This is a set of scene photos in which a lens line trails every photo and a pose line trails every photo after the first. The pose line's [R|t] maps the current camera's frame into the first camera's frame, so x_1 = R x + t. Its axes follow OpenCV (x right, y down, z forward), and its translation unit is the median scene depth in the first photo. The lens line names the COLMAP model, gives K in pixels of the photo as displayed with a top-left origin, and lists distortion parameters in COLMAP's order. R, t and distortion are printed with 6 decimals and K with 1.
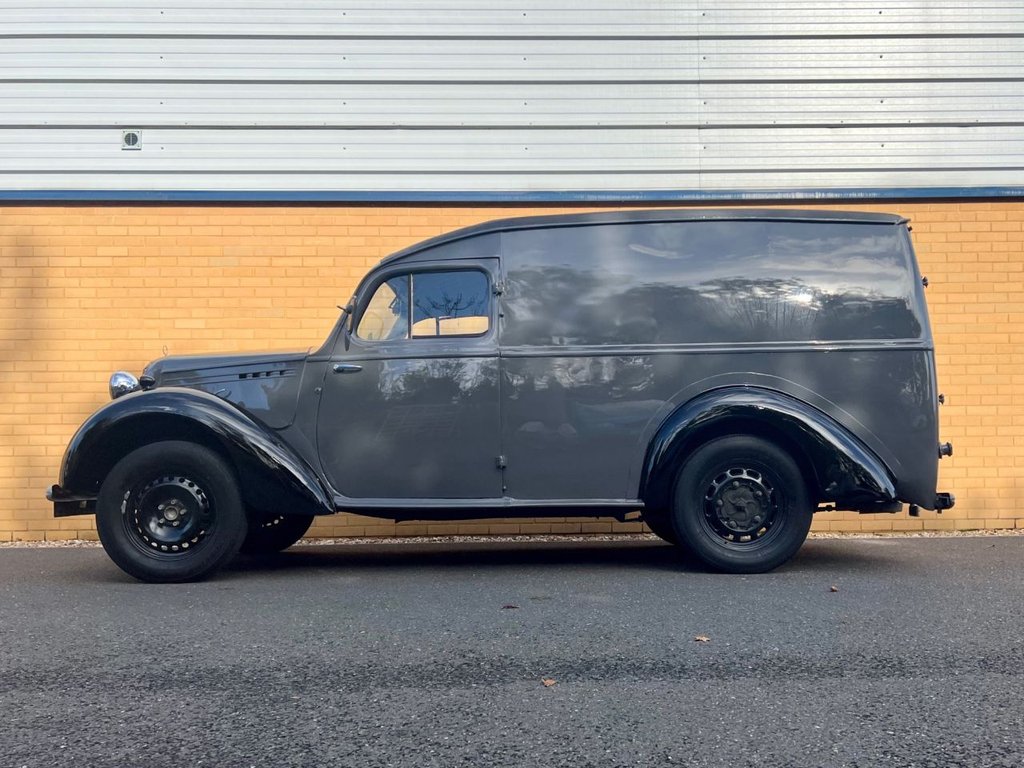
lens RADIAL K [[903.3, 0, 559.6], [0, 903.3, 433.8], [0, 0, 1]] dist [0.050882, -0.066224]
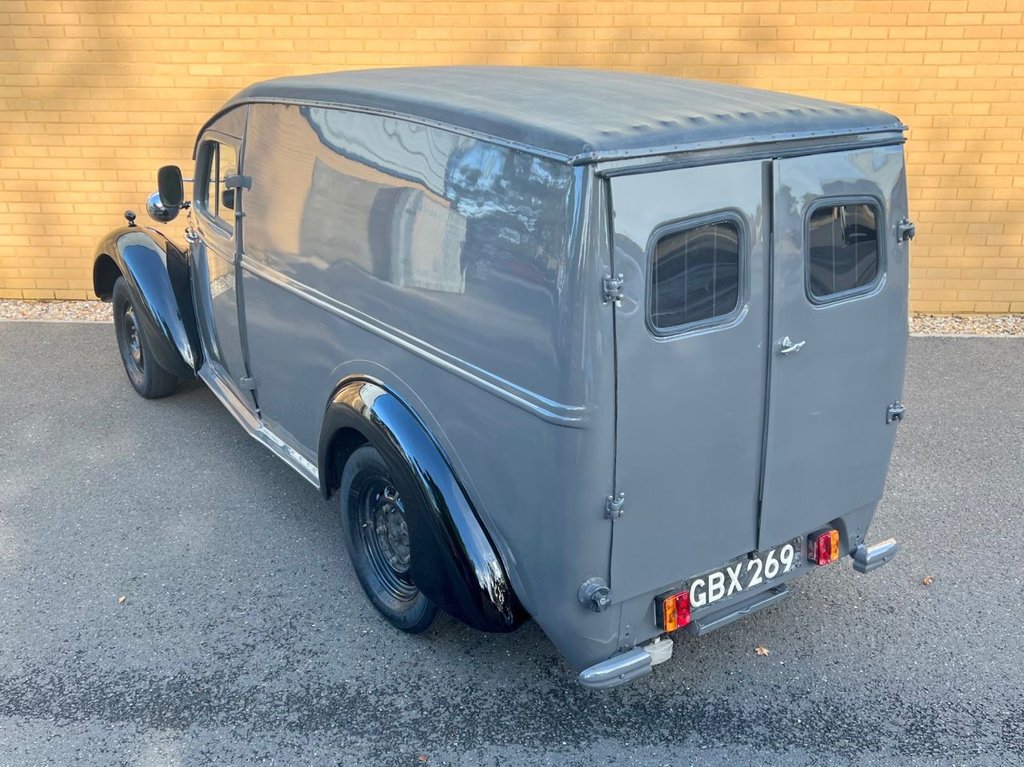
lens RADIAL K [[1027.2, 0, 509.8], [0, 1027.2, 384.2], [0, 0, 1]] dist [0.049031, -0.083792]
pose [[0.997162, 0.035875, -0.066183, -0.031218], [-0.007397, 0.921586, 0.388104, -0.232120], [0.074916, -0.386513, 0.919236, -0.027480]]
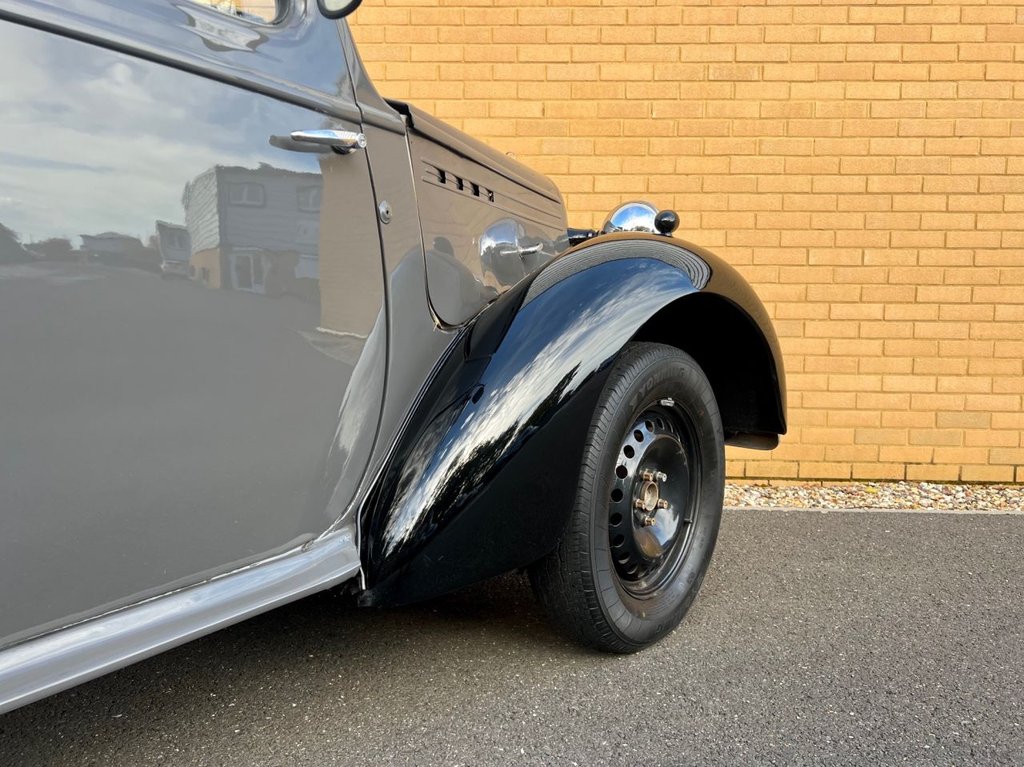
lens RADIAL K [[769.7, 0, 515.1], [0, 769.7, 370.8], [0, 0, 1]] dist [0.043481, -0.041657]
pose [[0.998220, 0.026065, -0.053640, -0.100770], [-0.019914, 0.993489, 0.112176, -0.012285], [0.056214, -0.110908, 0.992240, 0.496148]]
